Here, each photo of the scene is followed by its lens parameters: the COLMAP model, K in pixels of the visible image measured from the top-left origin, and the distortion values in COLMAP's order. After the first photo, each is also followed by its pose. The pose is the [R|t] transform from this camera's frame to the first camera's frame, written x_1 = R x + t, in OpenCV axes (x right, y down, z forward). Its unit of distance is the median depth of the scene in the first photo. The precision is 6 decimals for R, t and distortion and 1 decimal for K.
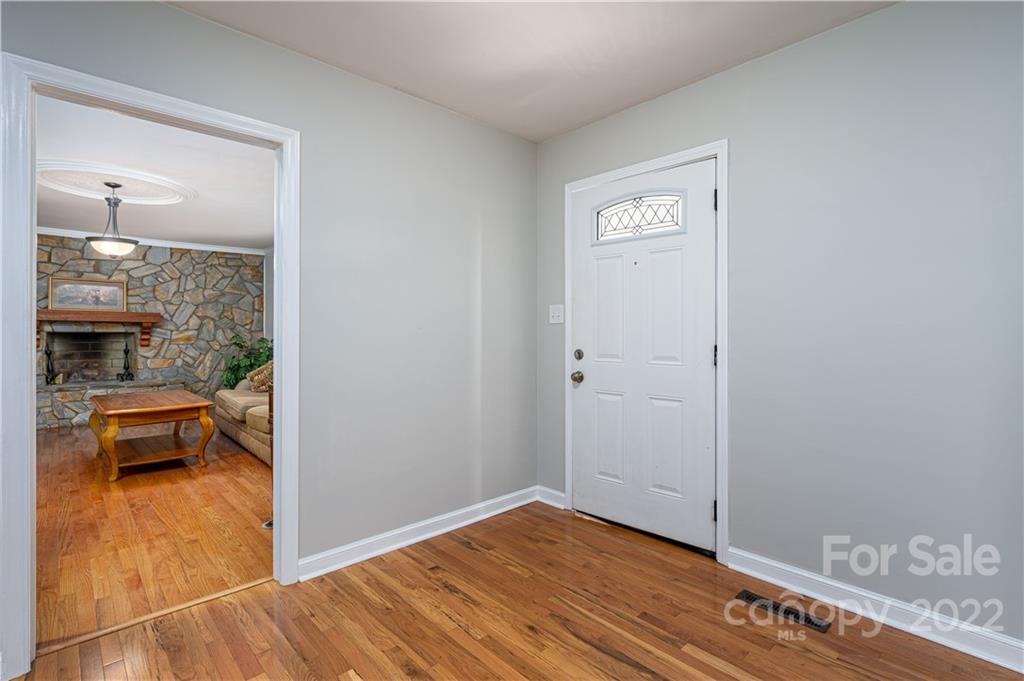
lens RADIAL K [[497.4, 0, 513.8], [0, 497.4, 333.7], [0, 0, 1]] dist [0.001073, -0.000593]
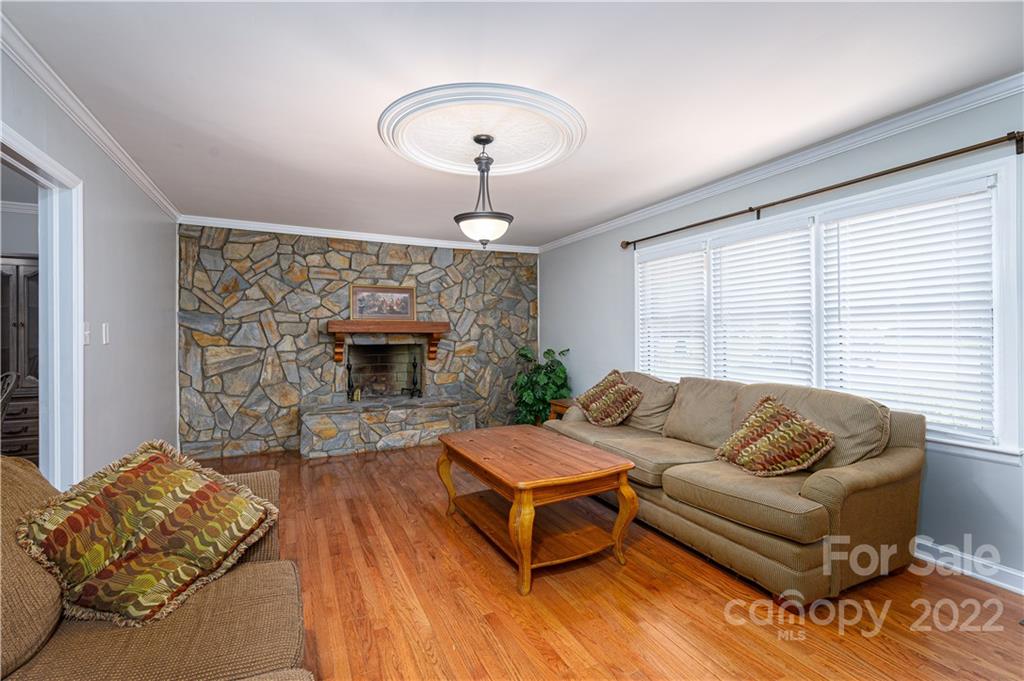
lens RADIAL K [[471.1, 0, 514.7], [0, 471.1, 336.9], [0, 0, 1]] dist [-0.004162, -0.000538]
pose [[0.954538, -0.008252, -0.297975, -0.340294], [0.008365, 0.999965, -0.000896, -0.013159], [0.297971, -0.001637, 0.954573, 0.229761]]
